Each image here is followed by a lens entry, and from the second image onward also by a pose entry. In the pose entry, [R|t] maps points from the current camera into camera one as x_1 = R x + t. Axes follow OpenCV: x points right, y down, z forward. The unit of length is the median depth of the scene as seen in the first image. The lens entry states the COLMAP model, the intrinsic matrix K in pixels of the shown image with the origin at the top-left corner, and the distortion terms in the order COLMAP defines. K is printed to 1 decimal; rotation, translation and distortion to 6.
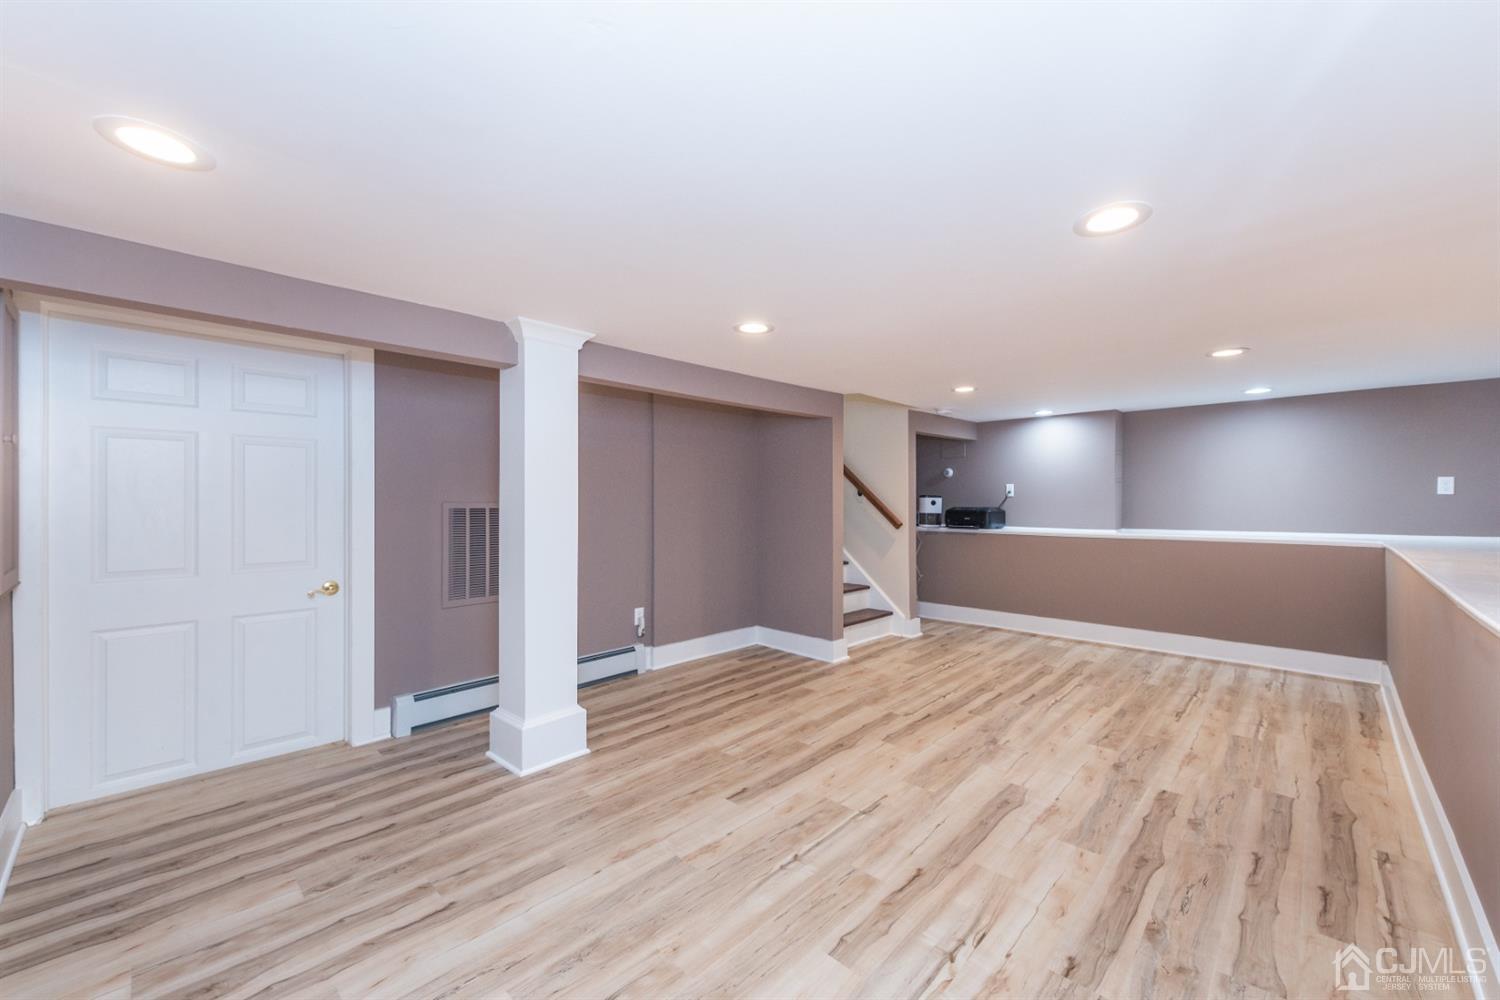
lens RADIAL K [[597.4, 0, 753.9], [0, 597.4, 489.5], [0, 0, 1]] dist [0.002973, -0.000909]
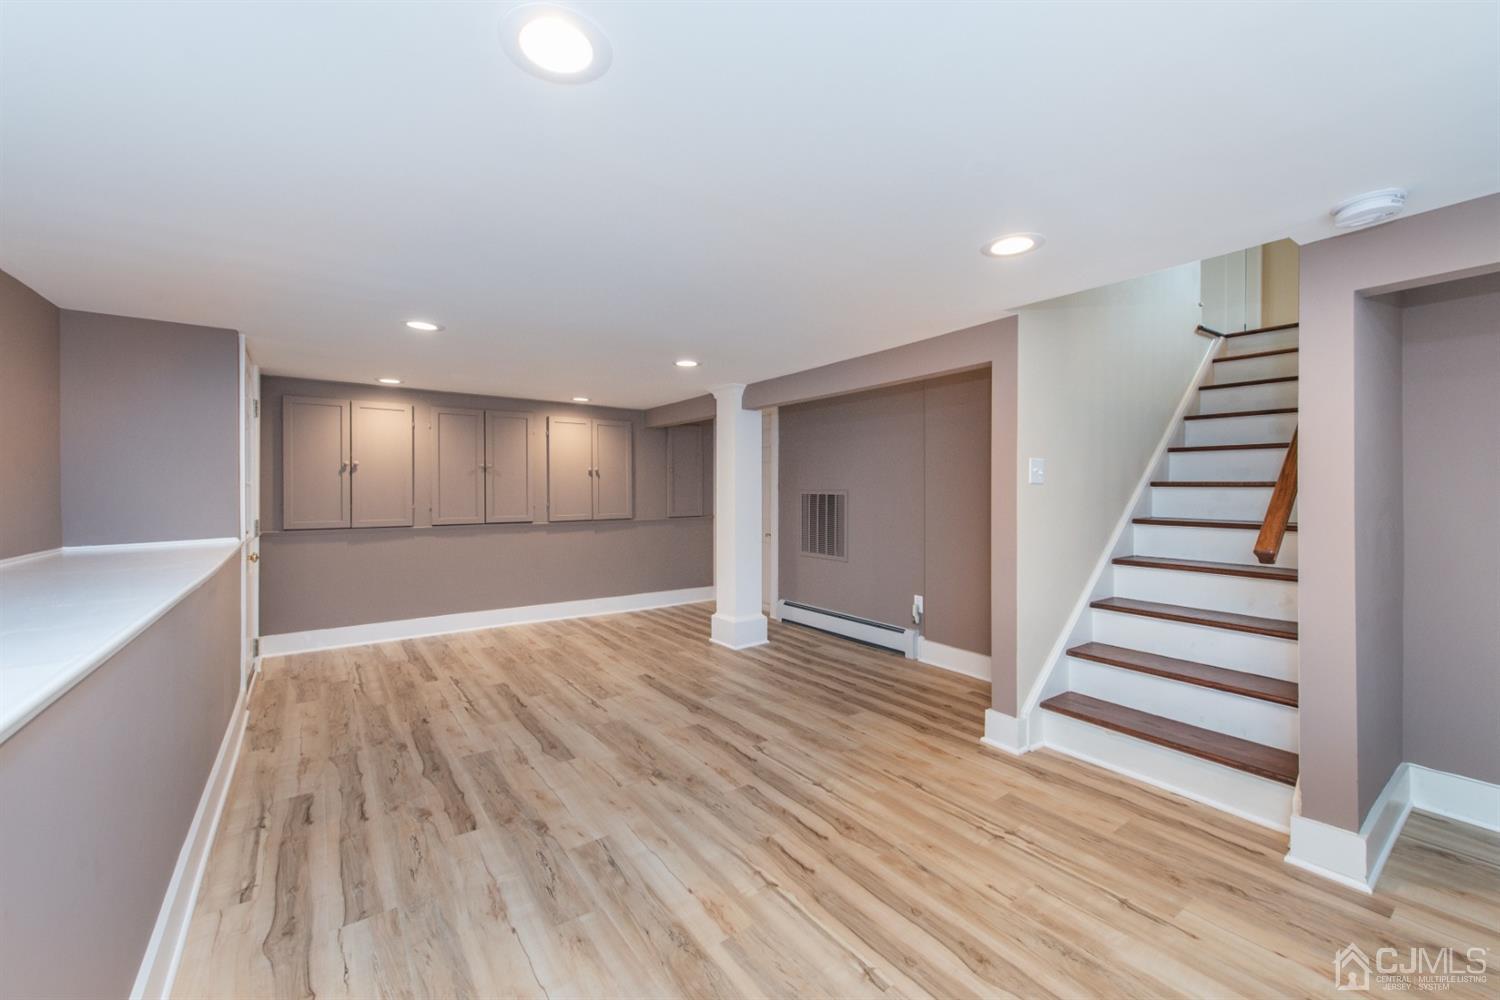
lens RADIAL K [[597.4, 0, 755.3], [0, 597.4, 499.3], [0, 0, 1]] dist [0.002973, -0.000909]
pose [[-0.179496, 0.021053, -0.983533, 1.260795], [0.014463, 0.999719, 0.018760, 0.016846], [0.983652, -0.010858, -0.179751, 1.354305]]
